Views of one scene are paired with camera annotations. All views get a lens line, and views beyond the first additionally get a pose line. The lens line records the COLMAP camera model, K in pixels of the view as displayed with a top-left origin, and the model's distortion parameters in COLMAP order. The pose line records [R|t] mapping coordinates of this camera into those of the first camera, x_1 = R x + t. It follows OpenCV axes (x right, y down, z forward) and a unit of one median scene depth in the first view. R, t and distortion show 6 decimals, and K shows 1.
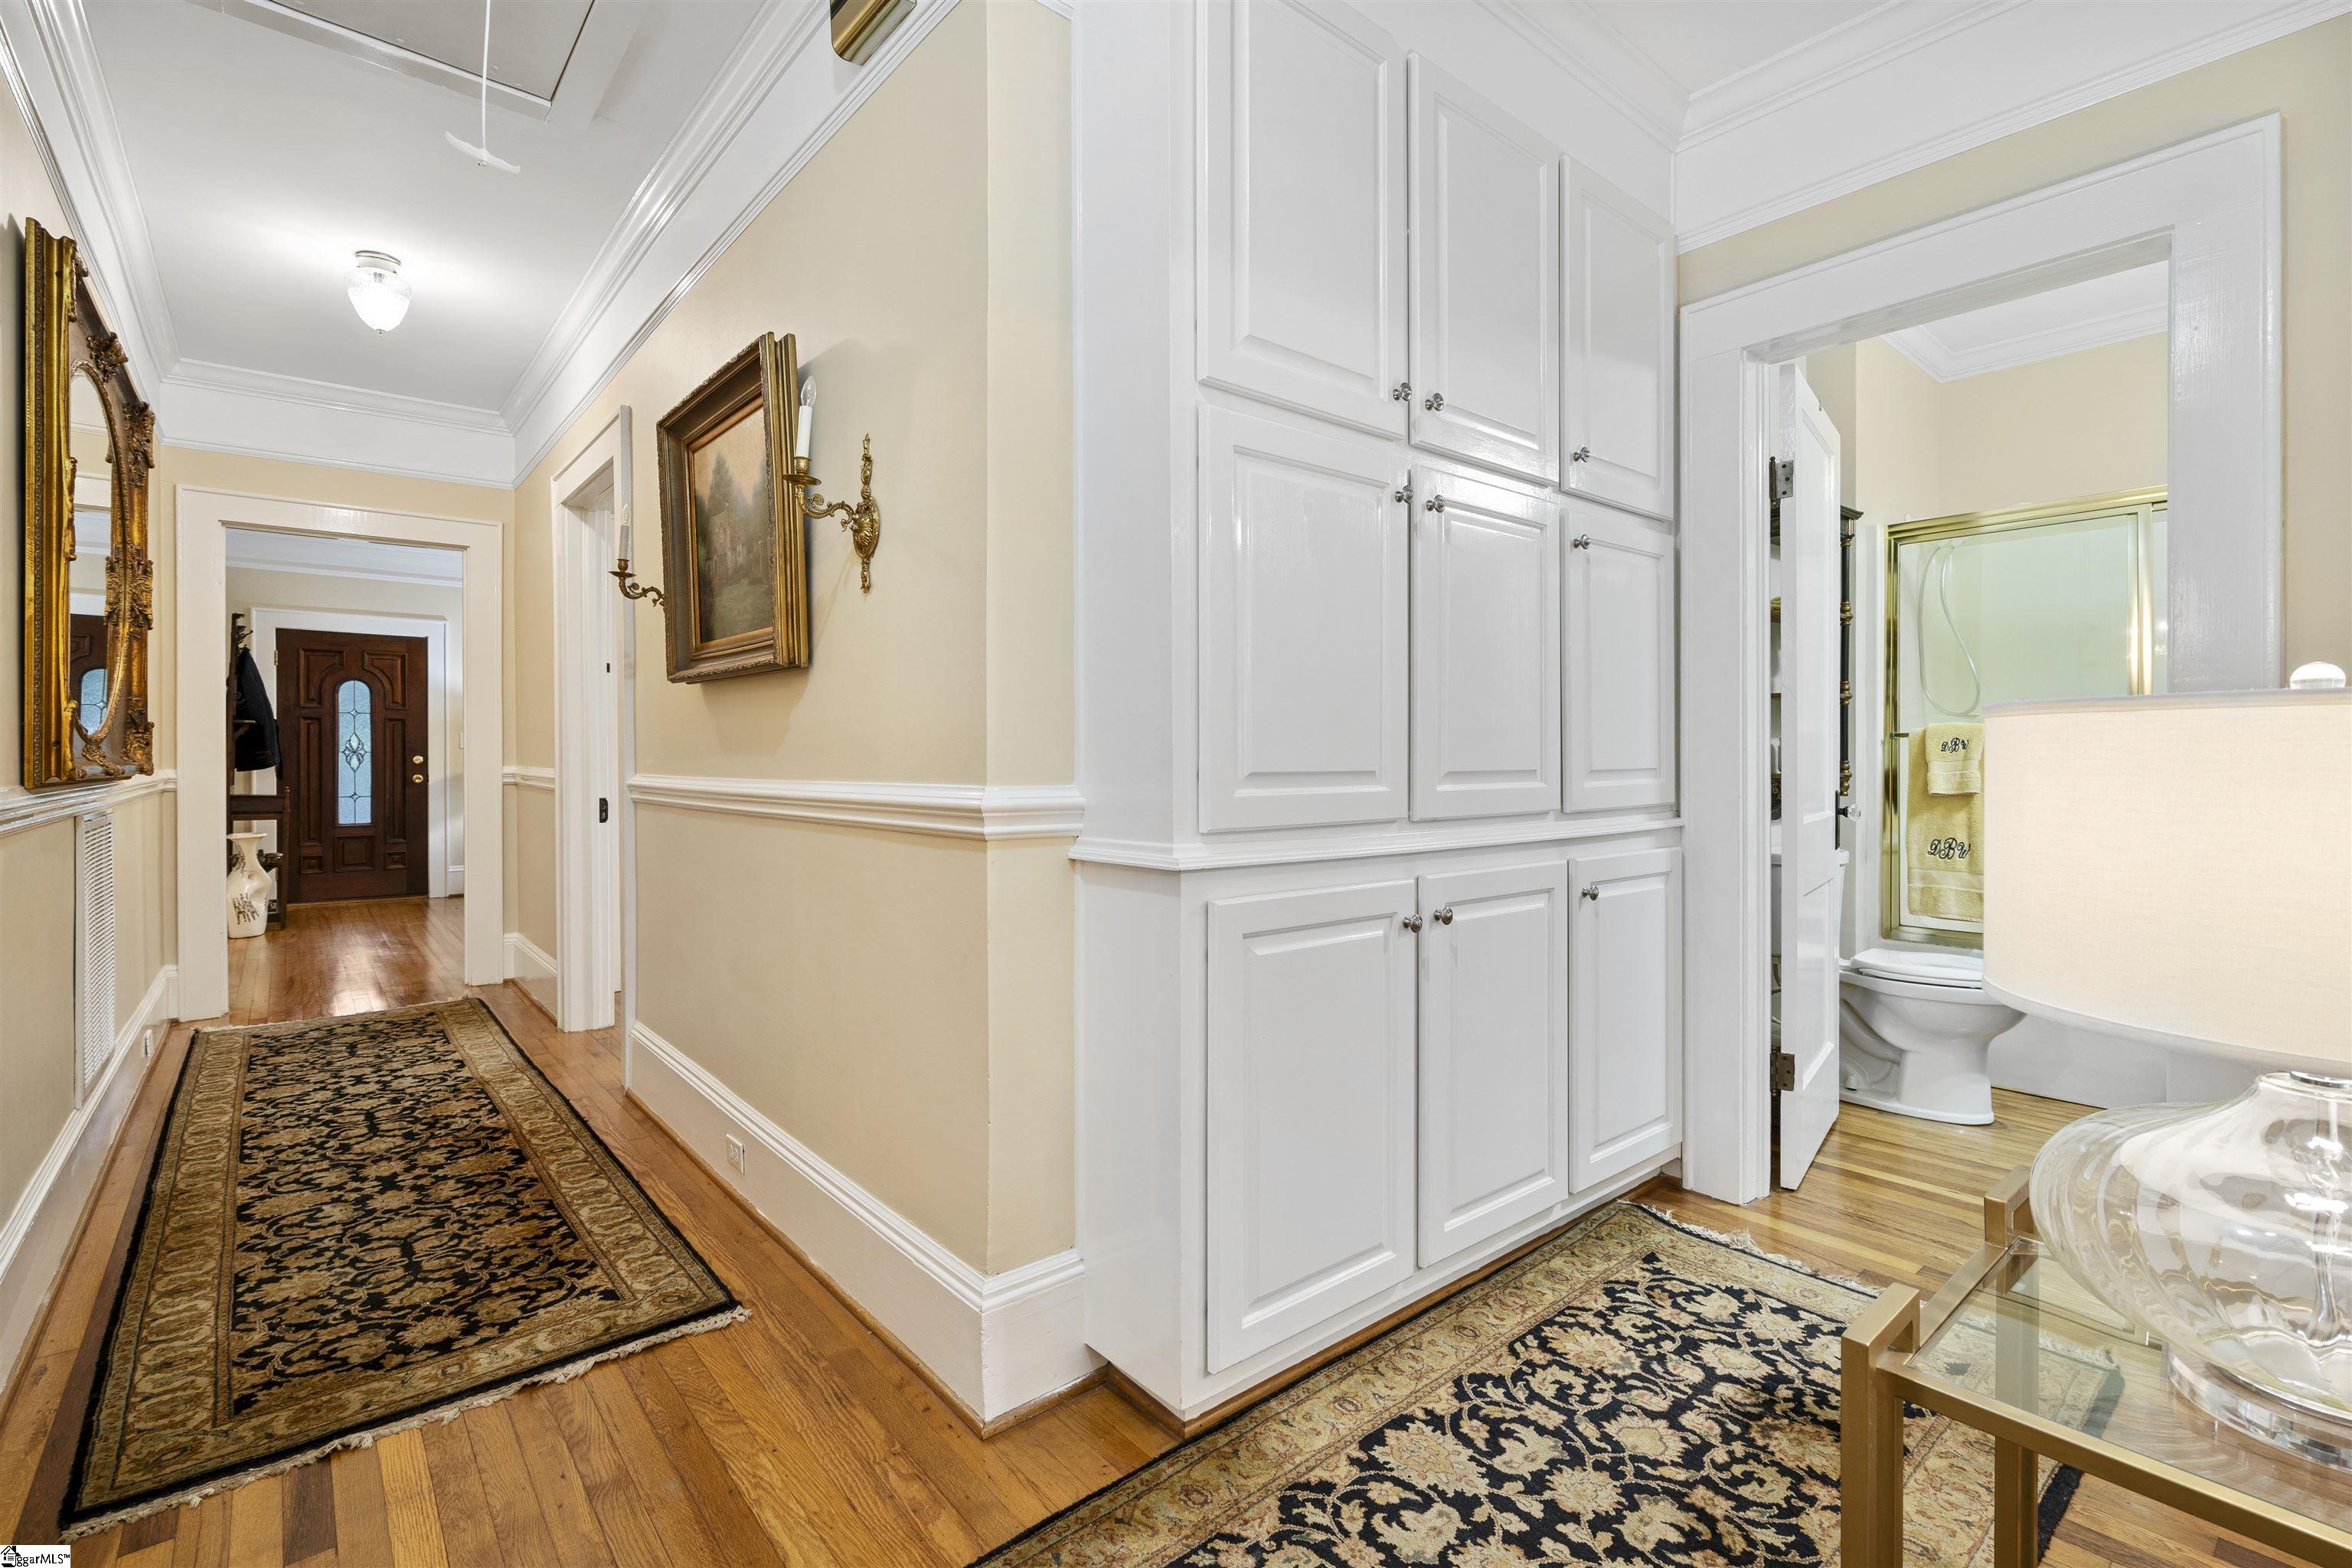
lens RADIAL K [[1073.8, 0, 1169.3], [0, 1073.8, 769.3], [0, 0, 1]] dist [-0.005207, -0.000657]
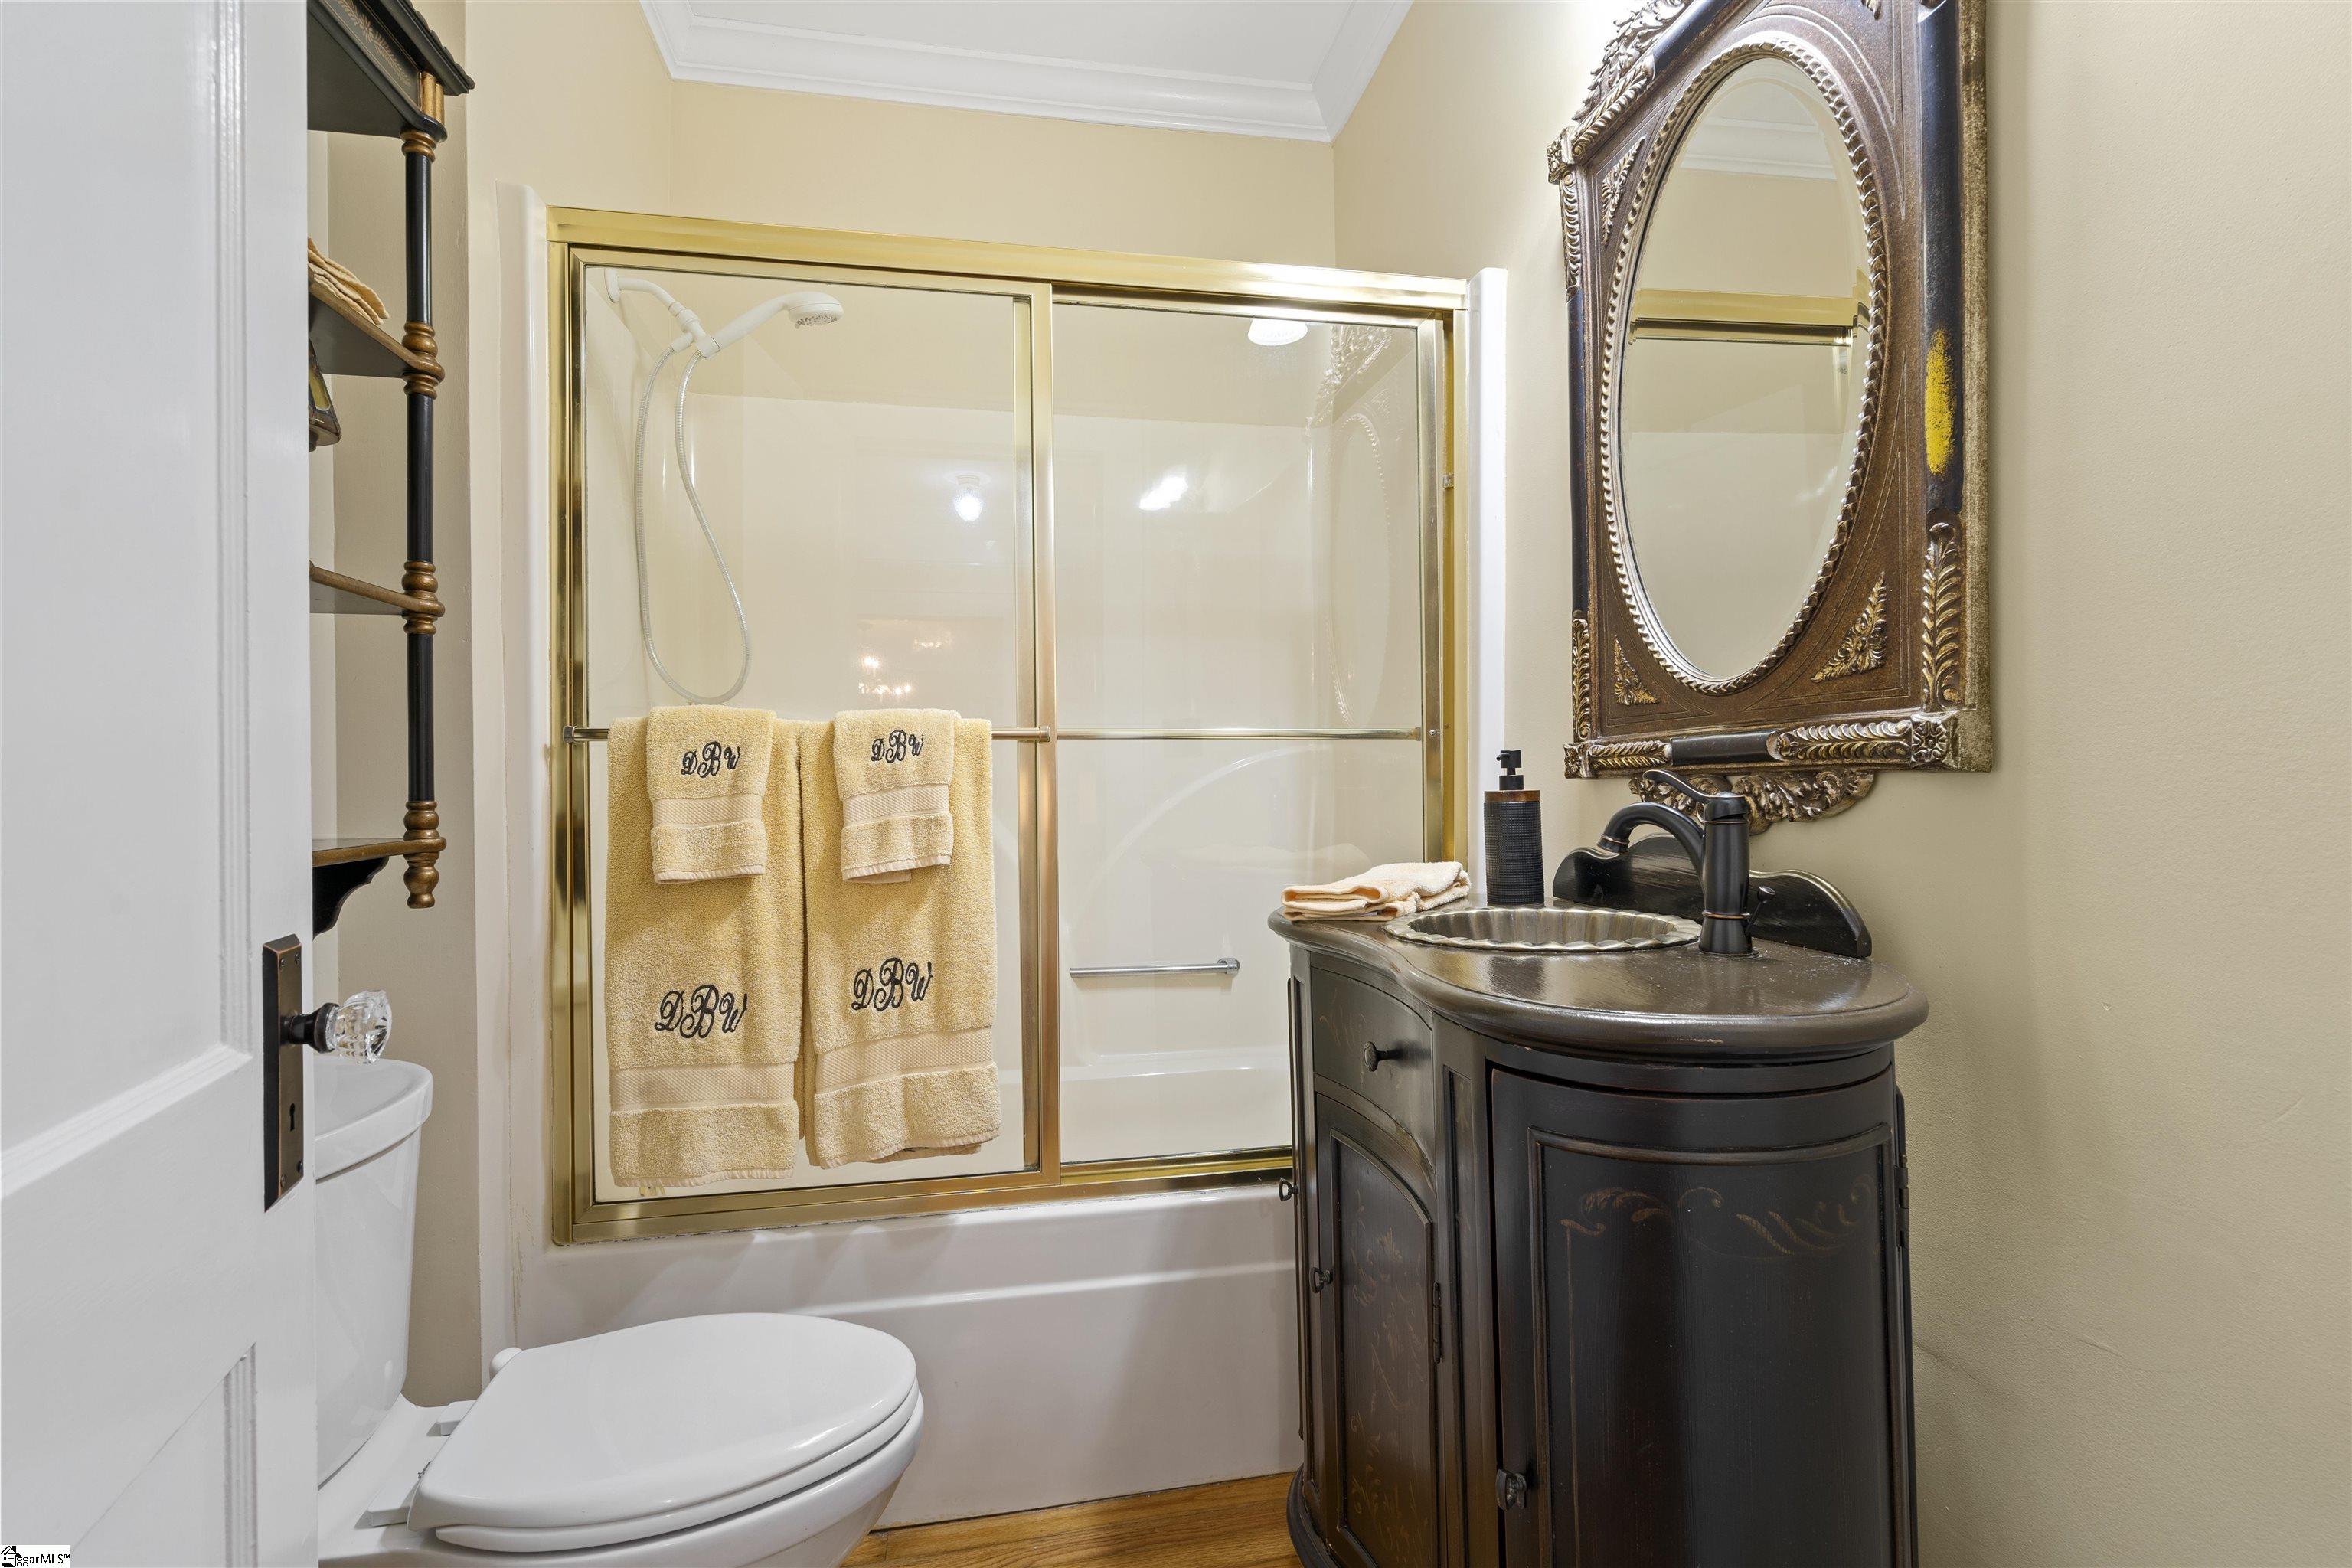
lens RADIAL K [[1073.8, 0, 1169.6], [0, 1073.8, 781.4], [0, 0, 1]] dist [-0.005207, -0.000657]
pose [[0.491856, -0.002702, 0.870672, 0.450706], [0.014759, 0.999877, -0.005234, -0.008865], [-0.870551, 0.015424, 0.491836, 0.628880]]
